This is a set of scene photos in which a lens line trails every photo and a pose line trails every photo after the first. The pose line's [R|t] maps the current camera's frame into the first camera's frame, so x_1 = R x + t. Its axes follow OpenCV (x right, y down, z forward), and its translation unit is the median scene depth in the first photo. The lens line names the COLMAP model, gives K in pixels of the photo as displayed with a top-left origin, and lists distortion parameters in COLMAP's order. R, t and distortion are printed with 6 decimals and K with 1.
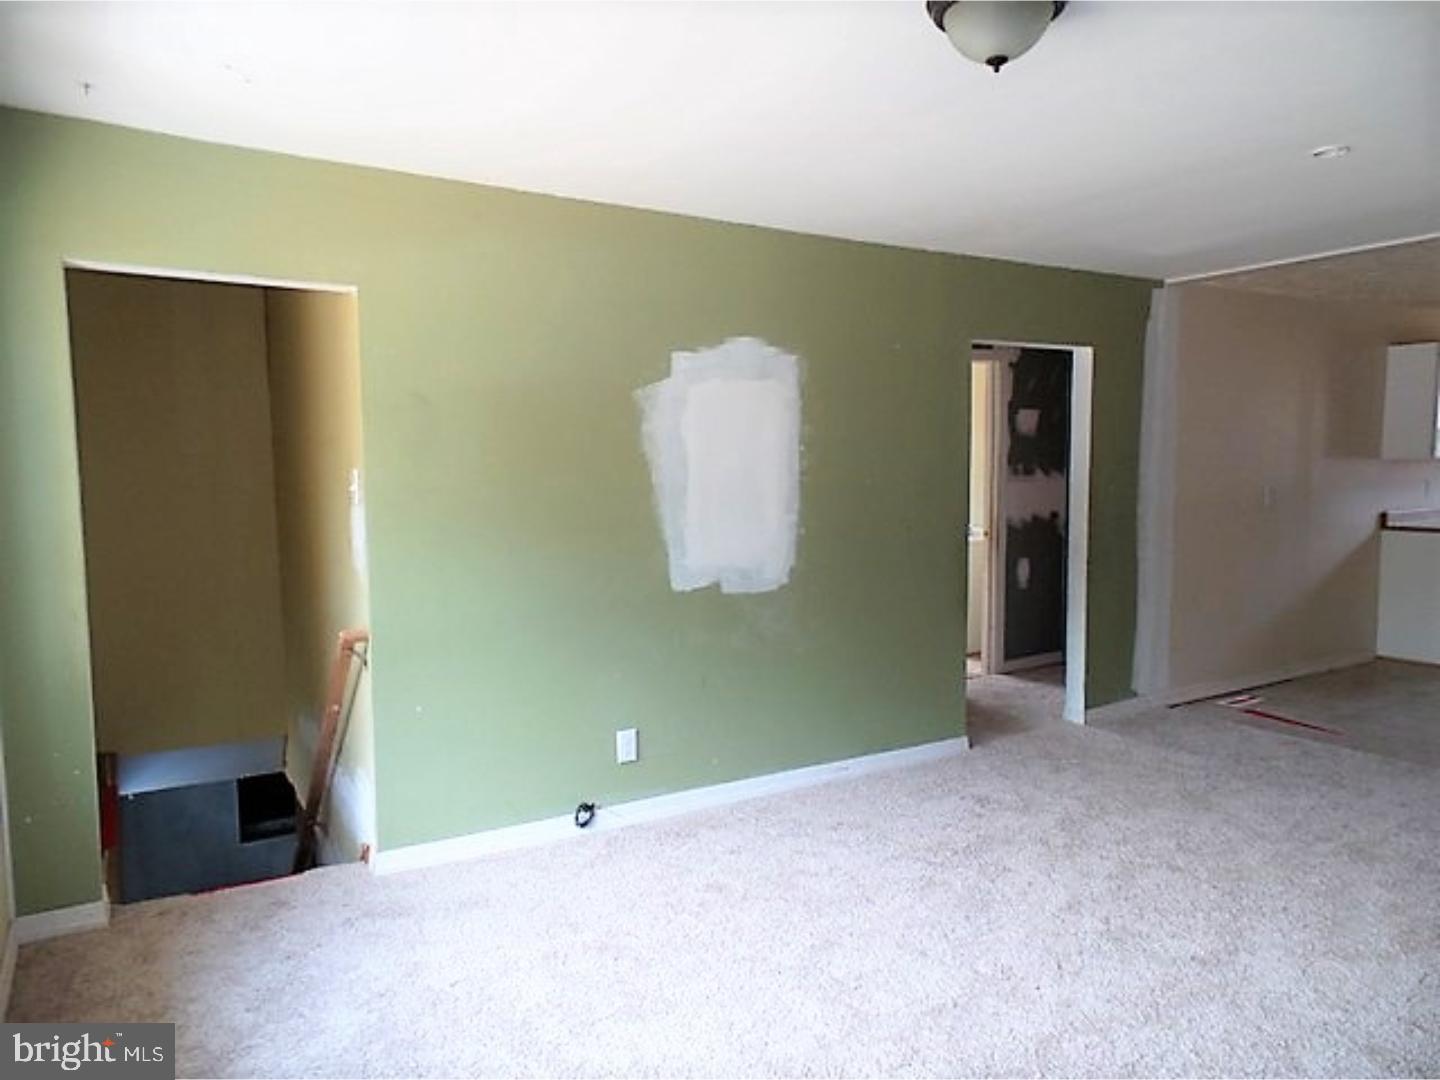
lens RADIAL K [[1010.7, 0, 727.6], [0, 1010.7, 545.7], [0, 0, 1]] dist [0.007892, 0.007286]
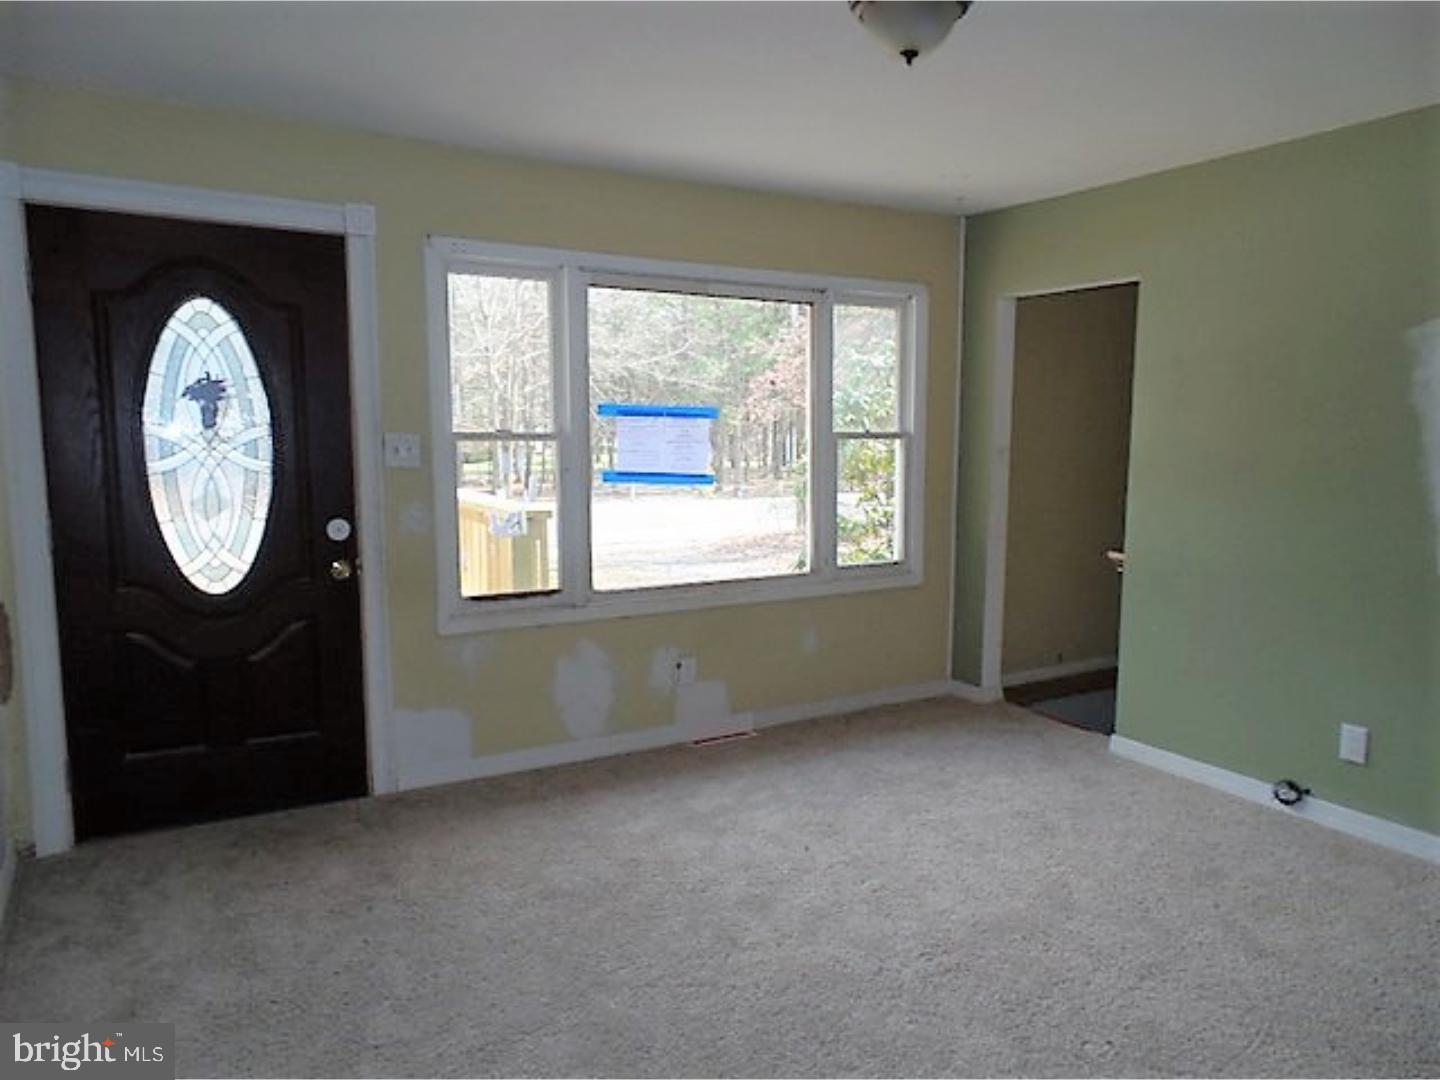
lens RADIAL K [[1010.7, 0, 727.6], [0, 1010.7, 545.7], [0, 0, 1]] dist [0.007892, 0.007286]
pose [[-0.010370, 0.127735, -0.991754, 0.763622], [-0.089151, 0.987740, 0.128151, -0.035585], [0.995964, 0.089745, 0.001145, 0.452191]]
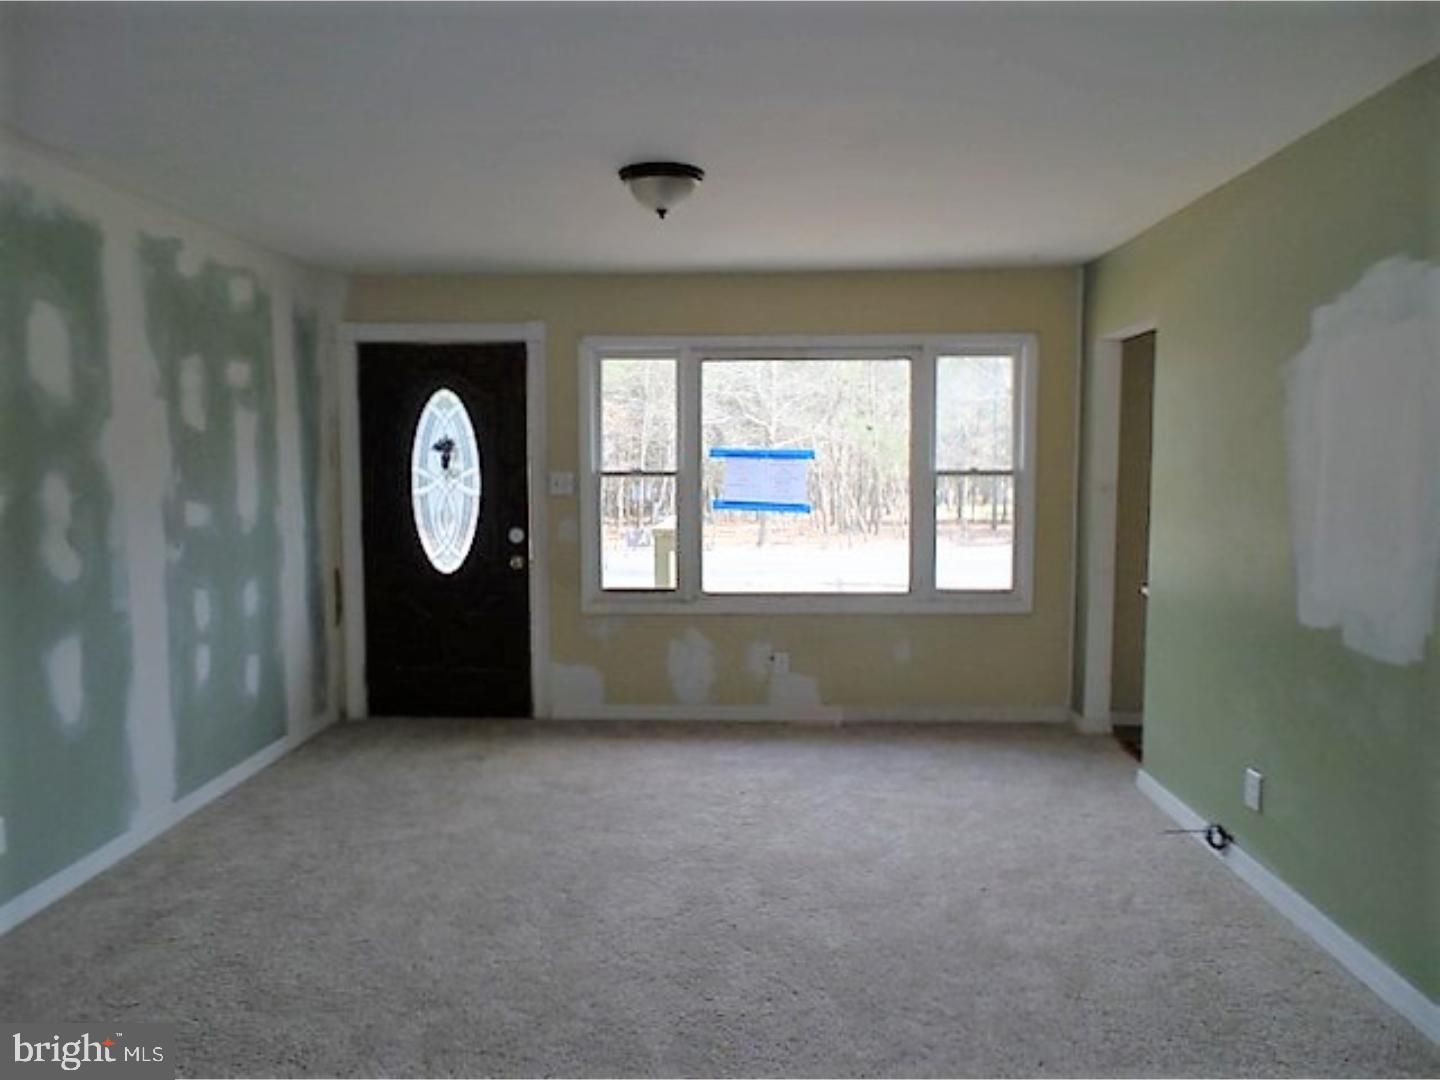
lens RADIAL K [[1010.7, 0, 727.6], [0, 1010.7, 545.7], [0, 0, 1]] dist [0.007892, 0.007286]
pose [[-0.556599, 0.079323, -0.826986, 0.841869], [-0.062459, 0.988619, 0.136864, -0.093891], [0.828430, 0.127831, -0.545310, 1.087434]]
